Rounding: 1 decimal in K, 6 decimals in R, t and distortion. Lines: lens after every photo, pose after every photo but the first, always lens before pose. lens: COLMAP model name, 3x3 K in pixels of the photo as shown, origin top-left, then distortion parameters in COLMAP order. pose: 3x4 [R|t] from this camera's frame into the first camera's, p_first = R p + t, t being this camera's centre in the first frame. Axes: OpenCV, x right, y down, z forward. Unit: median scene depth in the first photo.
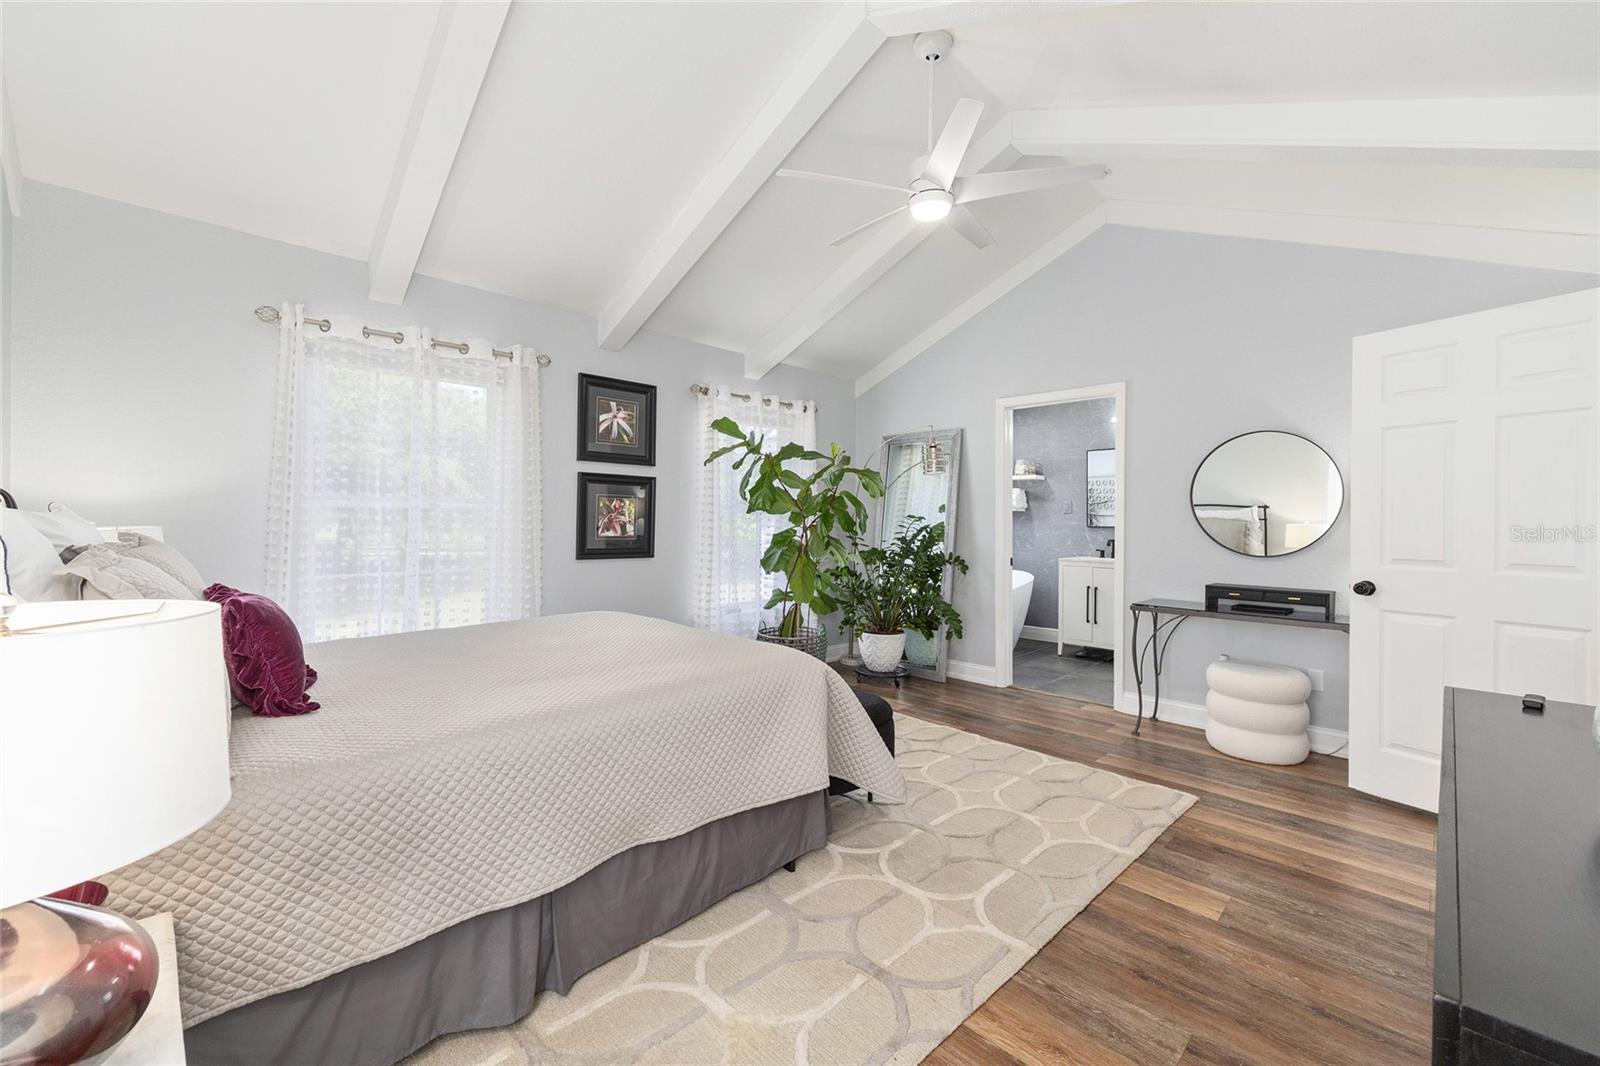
lens RADIAL K [[647.6, 0, 806.3], [0, 647.6, 534.0], [0, 0, 1]] dist [0.001081, 0.000257]
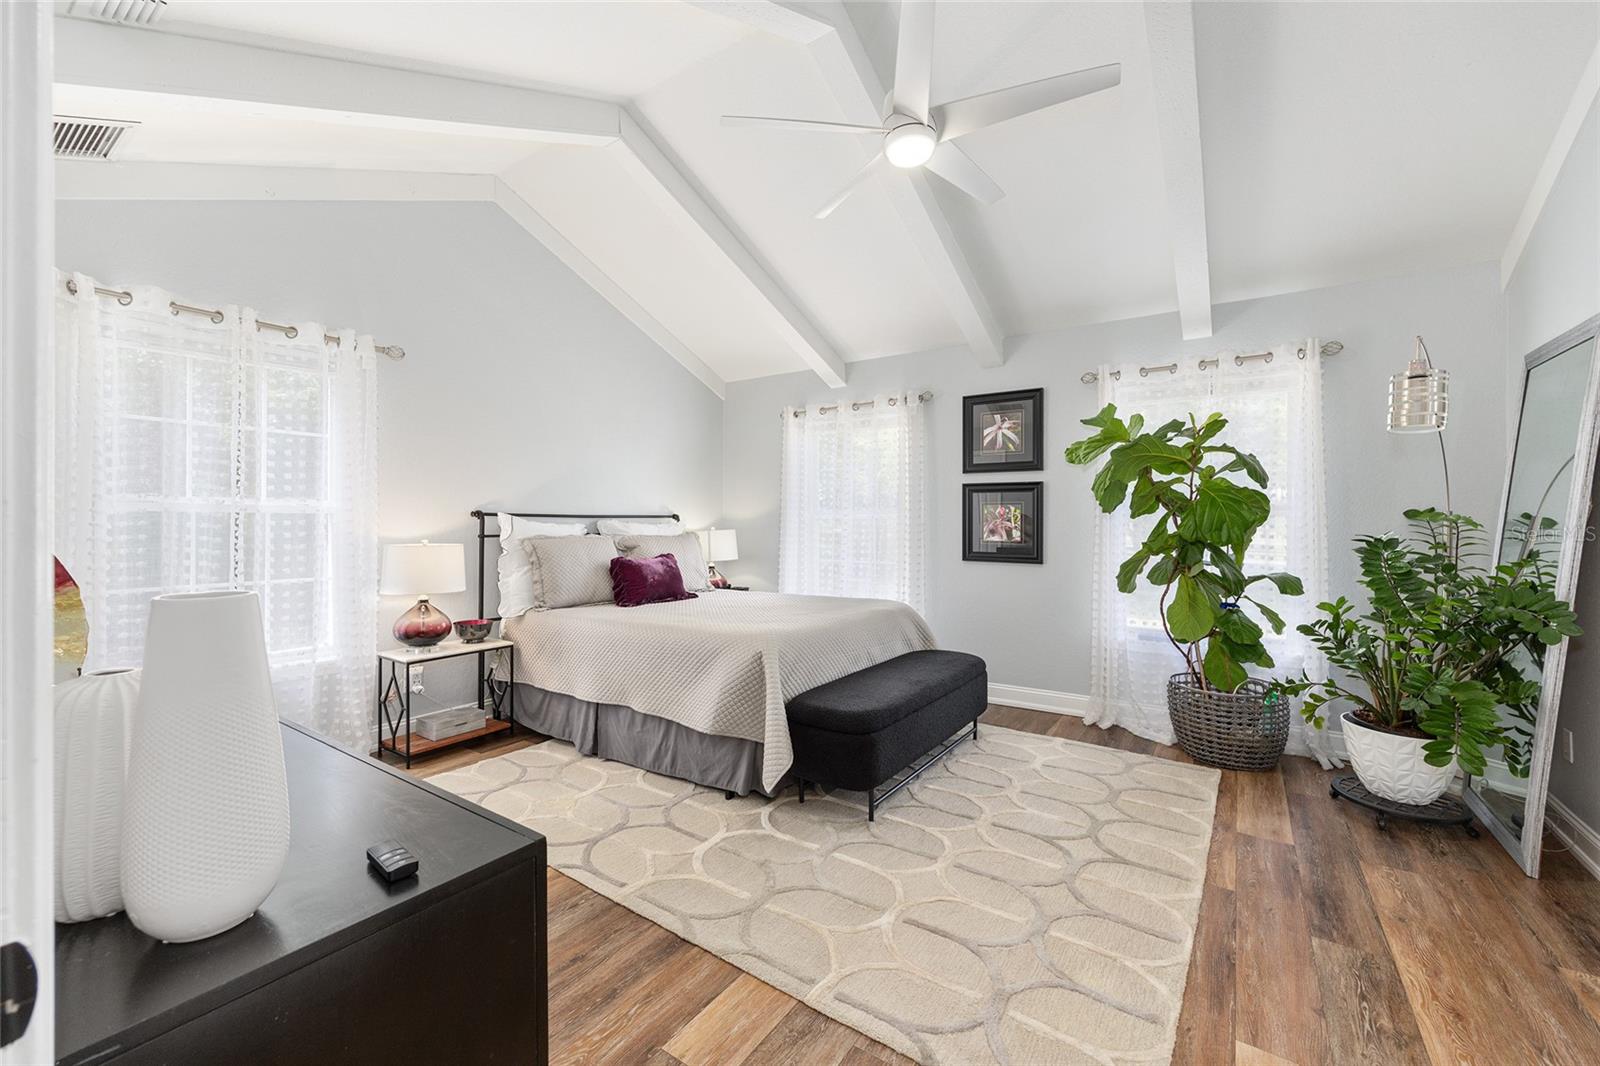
lens RADIAL K [[647.6, 0, 806.3], [0, 647.6, 534.0], [0, 0, 1]] dist [0.001081, 0.000257]
pose [[0.189997, 0.004087, -0.981776, 0.709107], [-0.024281, 0.999705, -0.000537, 0.000160], [0.981484, 0.023940, 0.190040, 0.511193]]
